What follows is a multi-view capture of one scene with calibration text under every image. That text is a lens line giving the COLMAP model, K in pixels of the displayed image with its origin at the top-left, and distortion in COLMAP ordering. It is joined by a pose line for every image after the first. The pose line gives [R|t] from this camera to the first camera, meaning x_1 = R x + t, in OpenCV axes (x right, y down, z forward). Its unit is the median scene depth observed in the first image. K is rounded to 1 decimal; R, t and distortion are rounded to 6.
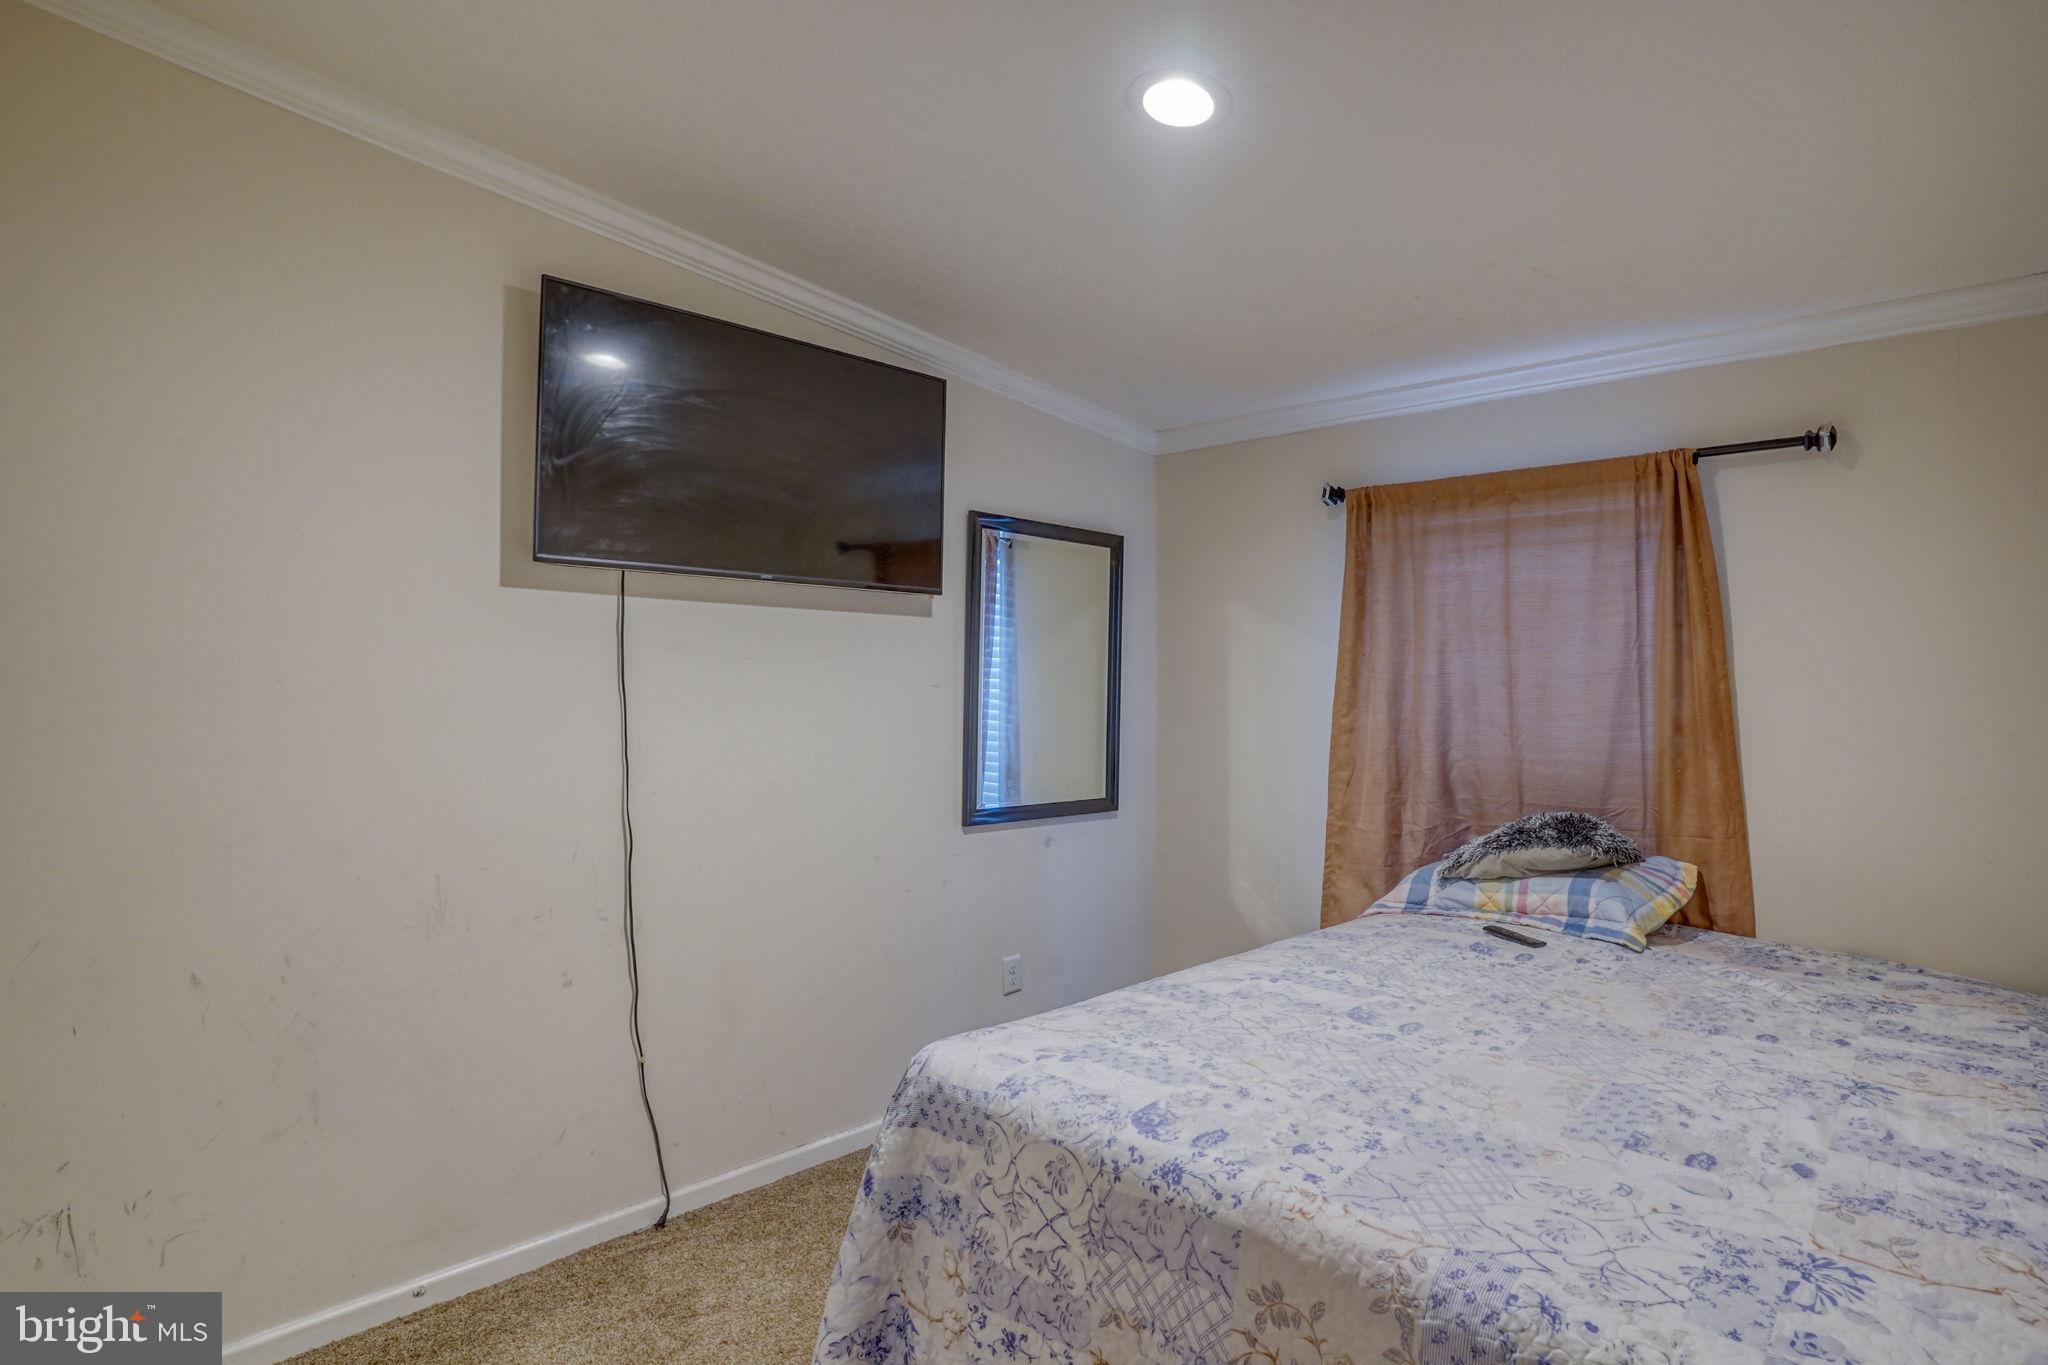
lens RADIAL K [[1102.1, 0, 1035.0], [0, 1102.1, 682.7], [0, 0, 1]] dist [-0.094941, 0.042829]
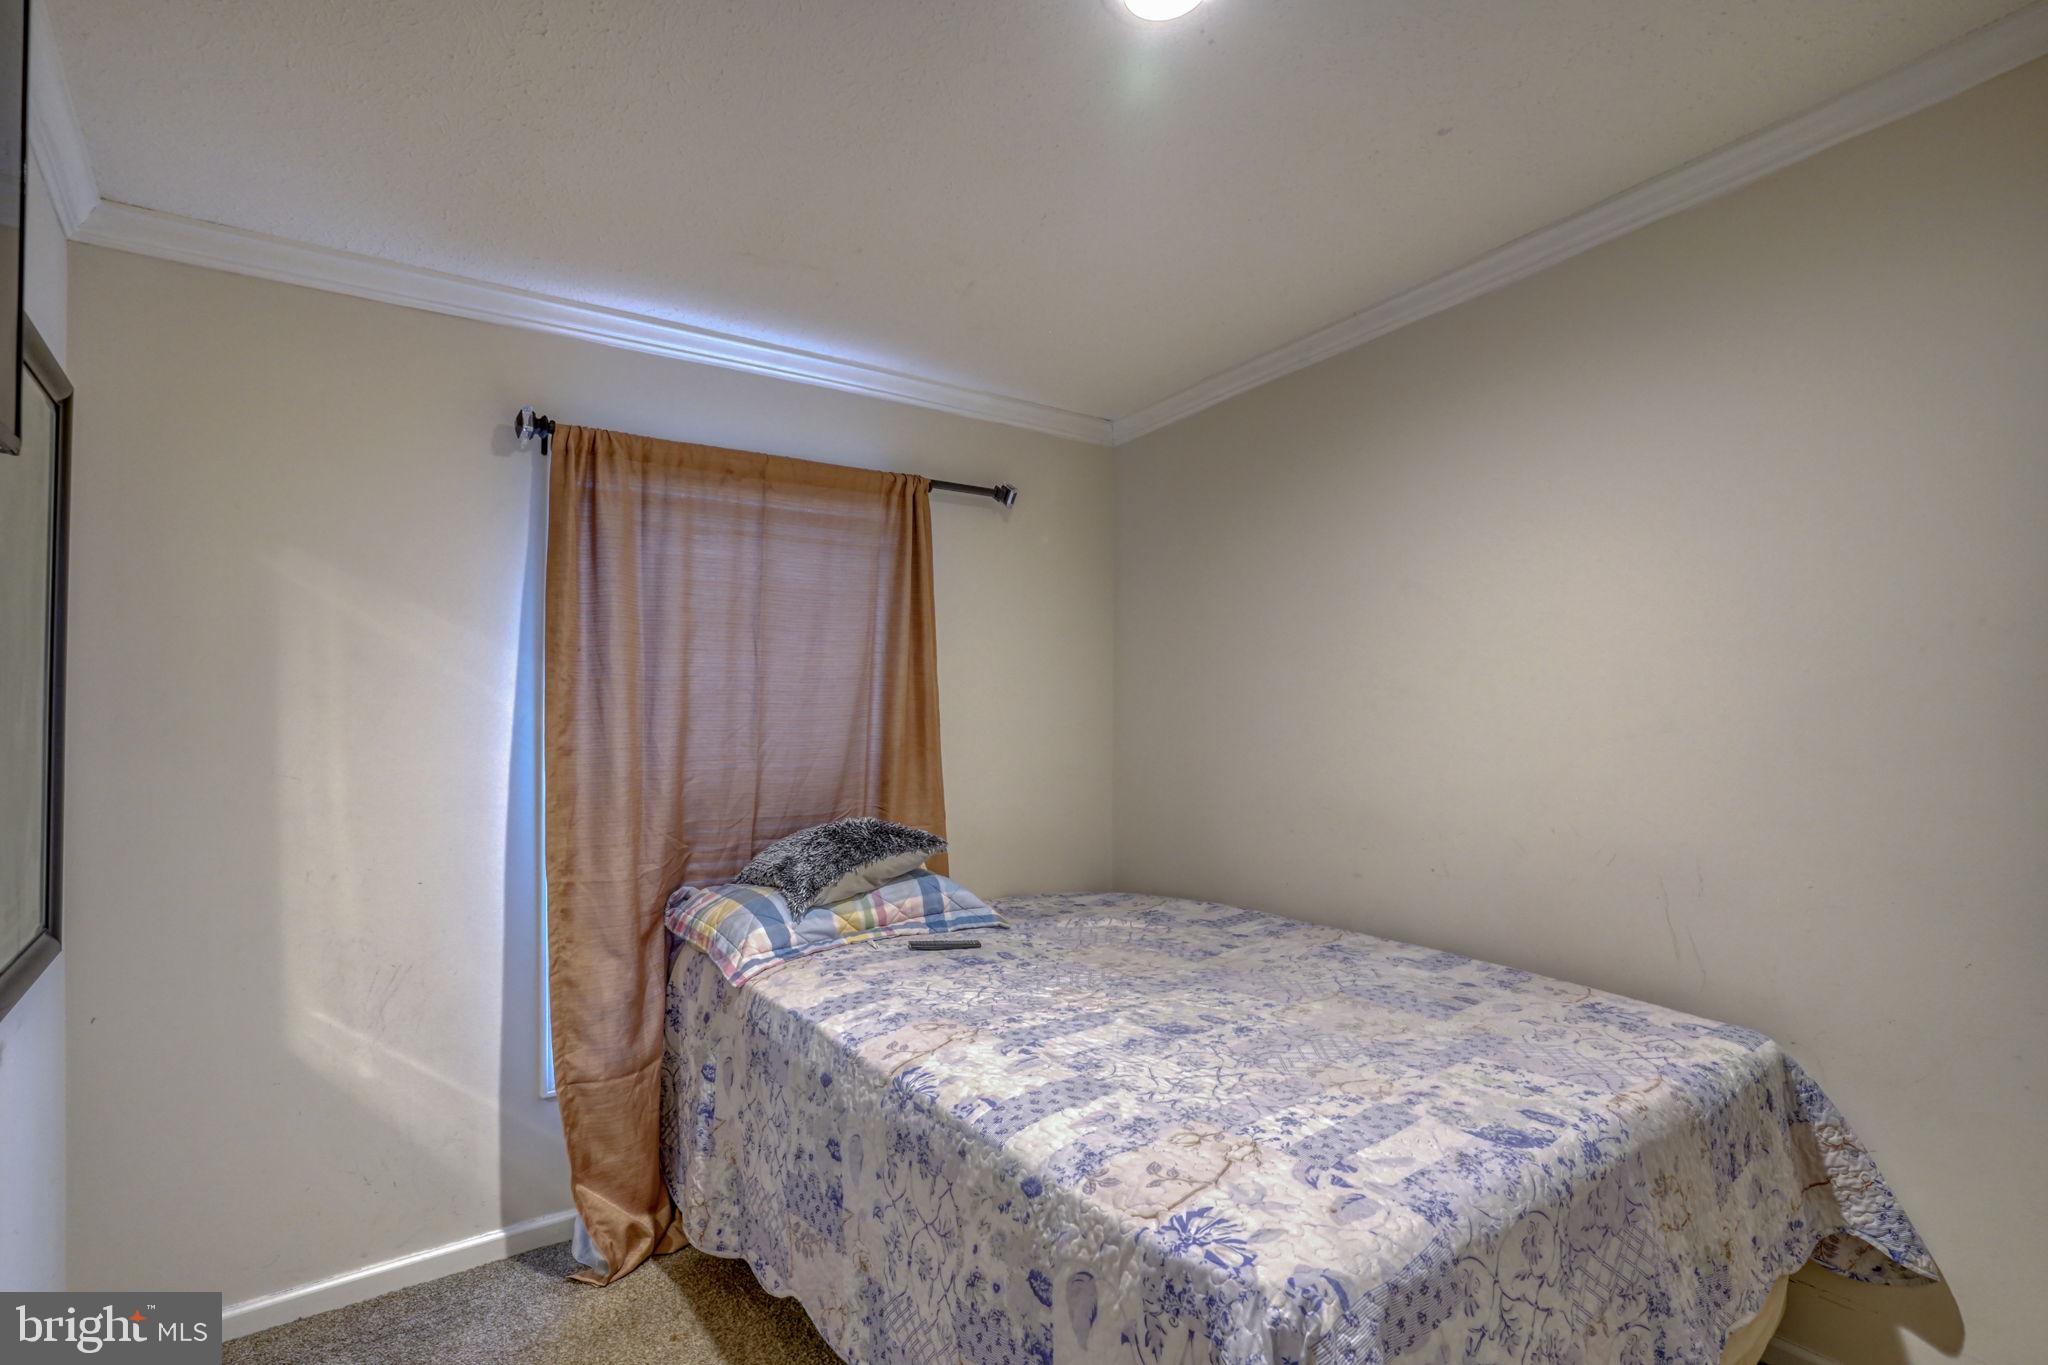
lens RADIAL K [[1102.1, 0, 1035.0], [0, 1102.1, 682.7], [0, 0, 1]] dist [-0.094941, 0.042829]
pose [[0.083718, 0.002442, 0.996486, -0.742539], [-0.001514, 0.999996, -0.002323, -0.002964], [-0.996488, -0.001314, 0.083721, 1.126947]]
